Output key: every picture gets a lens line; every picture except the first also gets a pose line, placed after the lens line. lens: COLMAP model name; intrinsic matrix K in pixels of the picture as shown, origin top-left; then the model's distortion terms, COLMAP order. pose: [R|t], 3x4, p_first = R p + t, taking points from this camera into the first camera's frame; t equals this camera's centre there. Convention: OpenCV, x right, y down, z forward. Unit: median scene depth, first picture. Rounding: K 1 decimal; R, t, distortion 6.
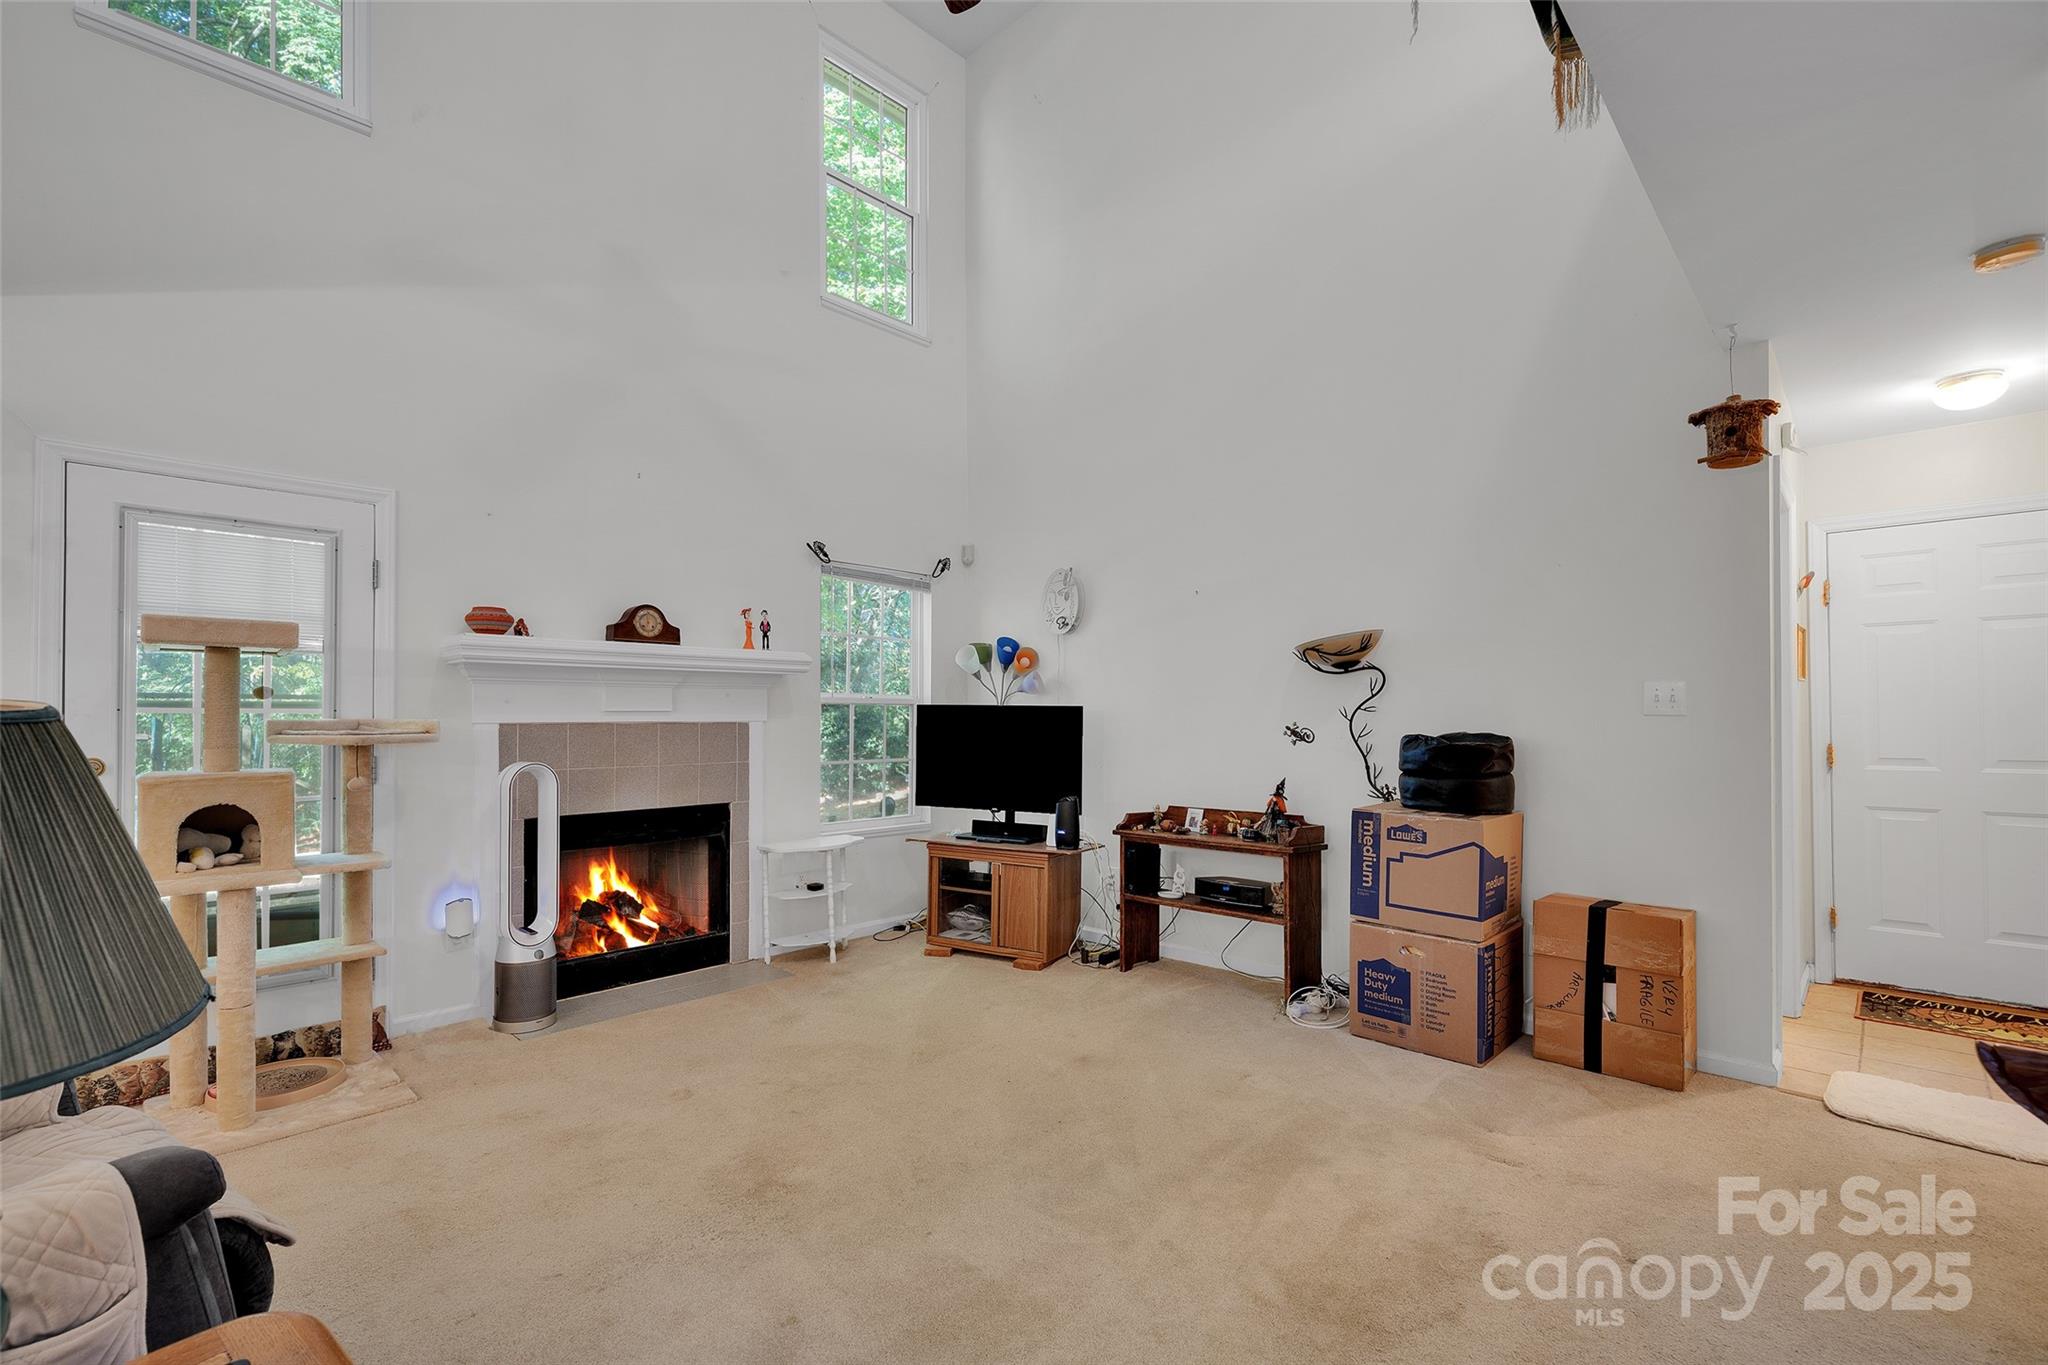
lens RADIAL K [[907.2, 0, 1014.9], [0, 907.2, 701.5], [0, 0, 1]] dist [-0.005822, 0.001142]
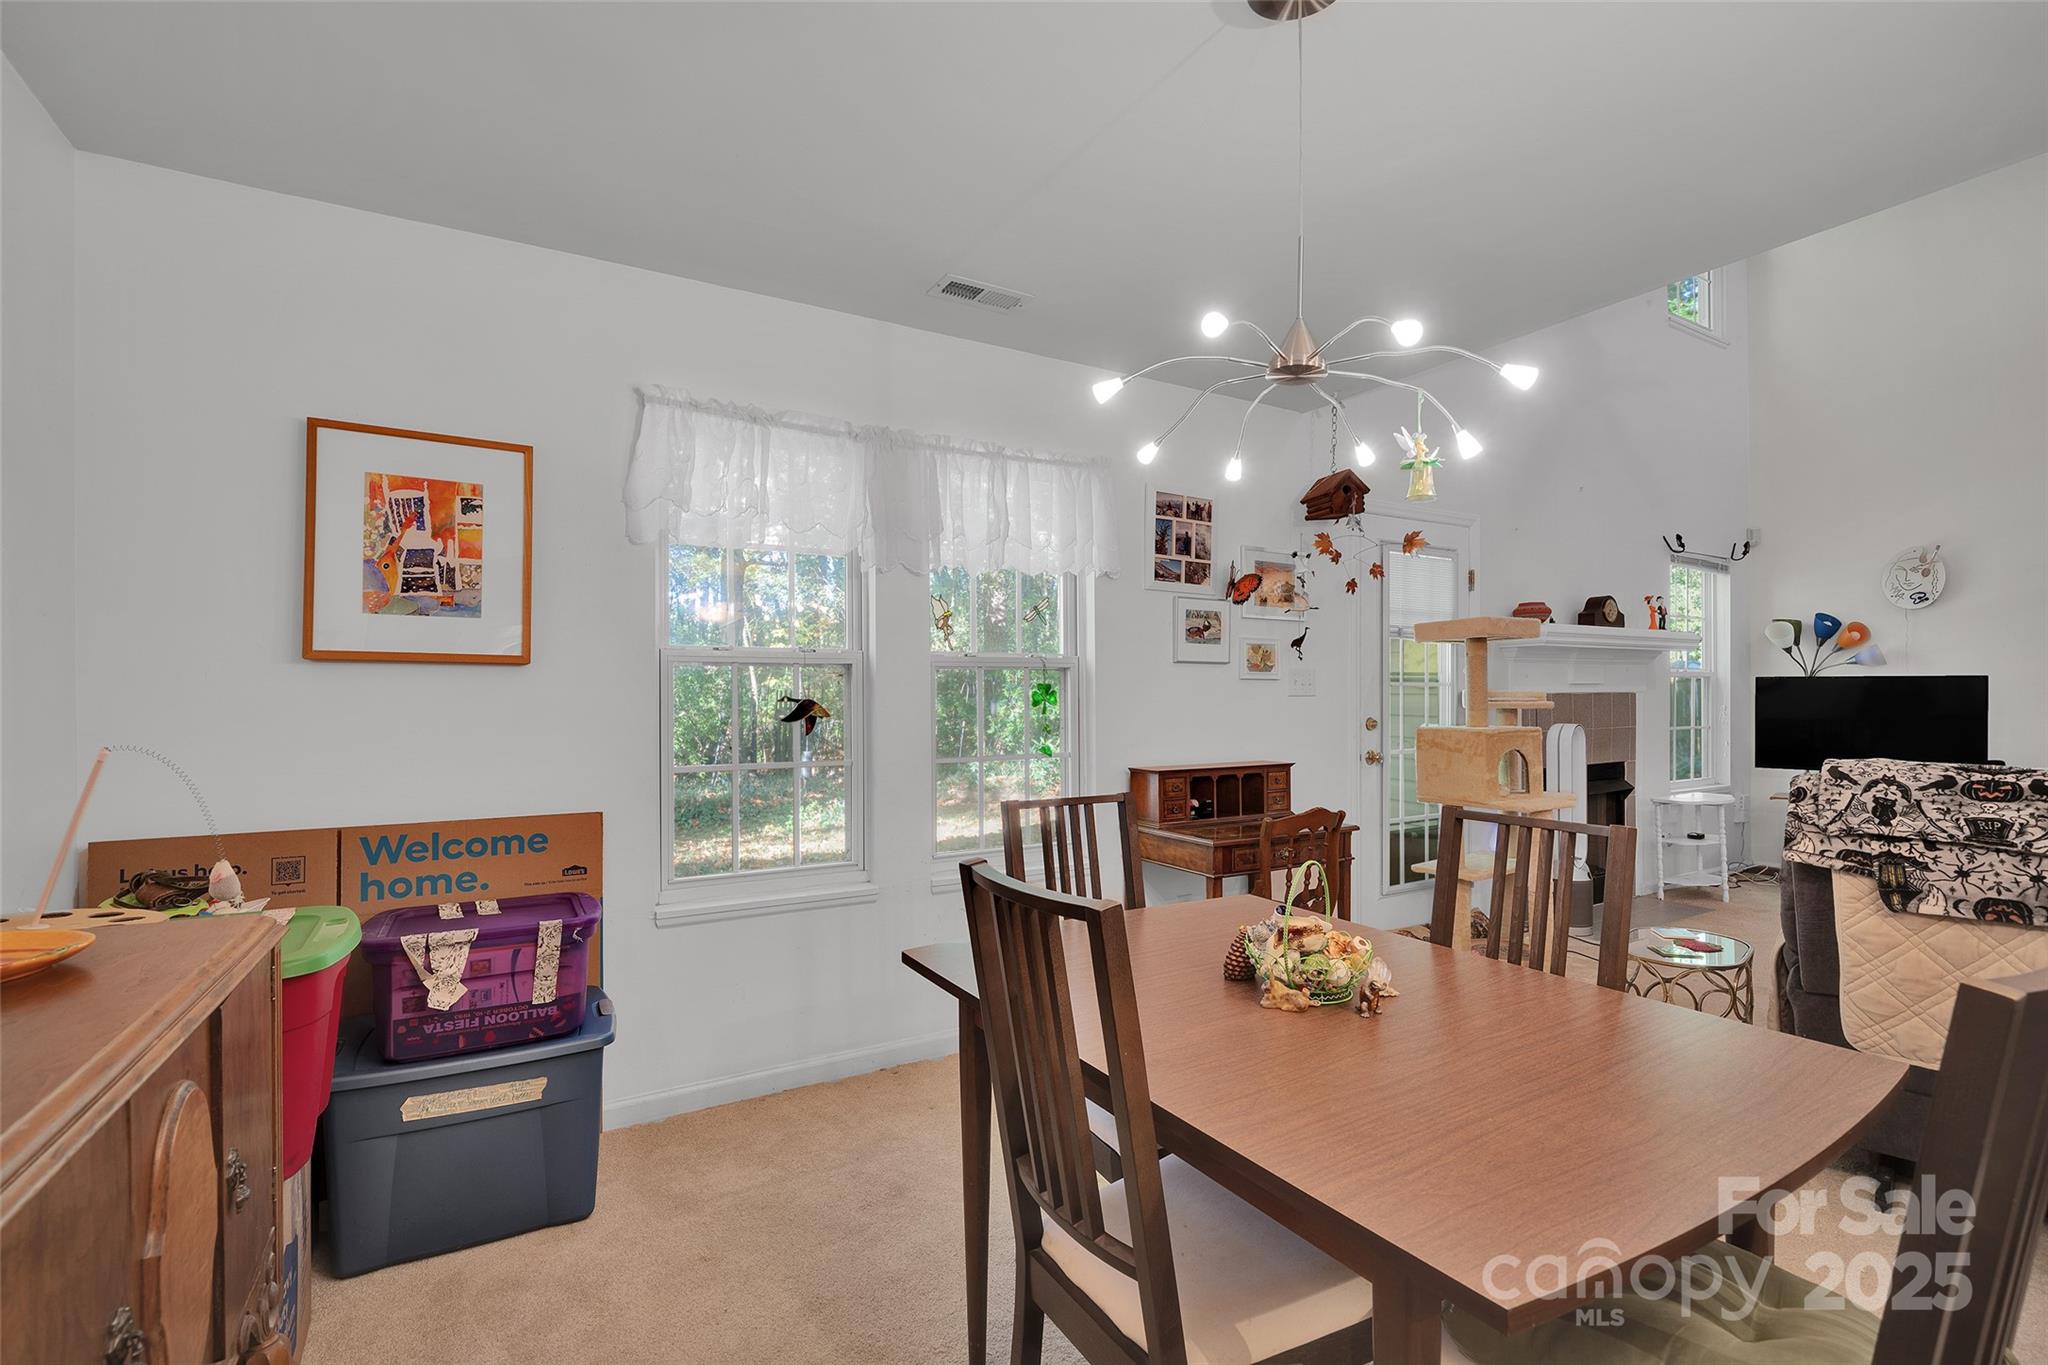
lens RADIAL K [[907.2, 0, 1009.2], [0, 907.2, 691.0], [0, 0, 1]] dist [-0.005822, 0.001142]
pose [[0.957784, -0.007776, -0.287385, -0.651207], [0.010844, 0.999900, 0.009087, 0.000812], [0.287286, -0.011820, 0.957772, -0.307915]]
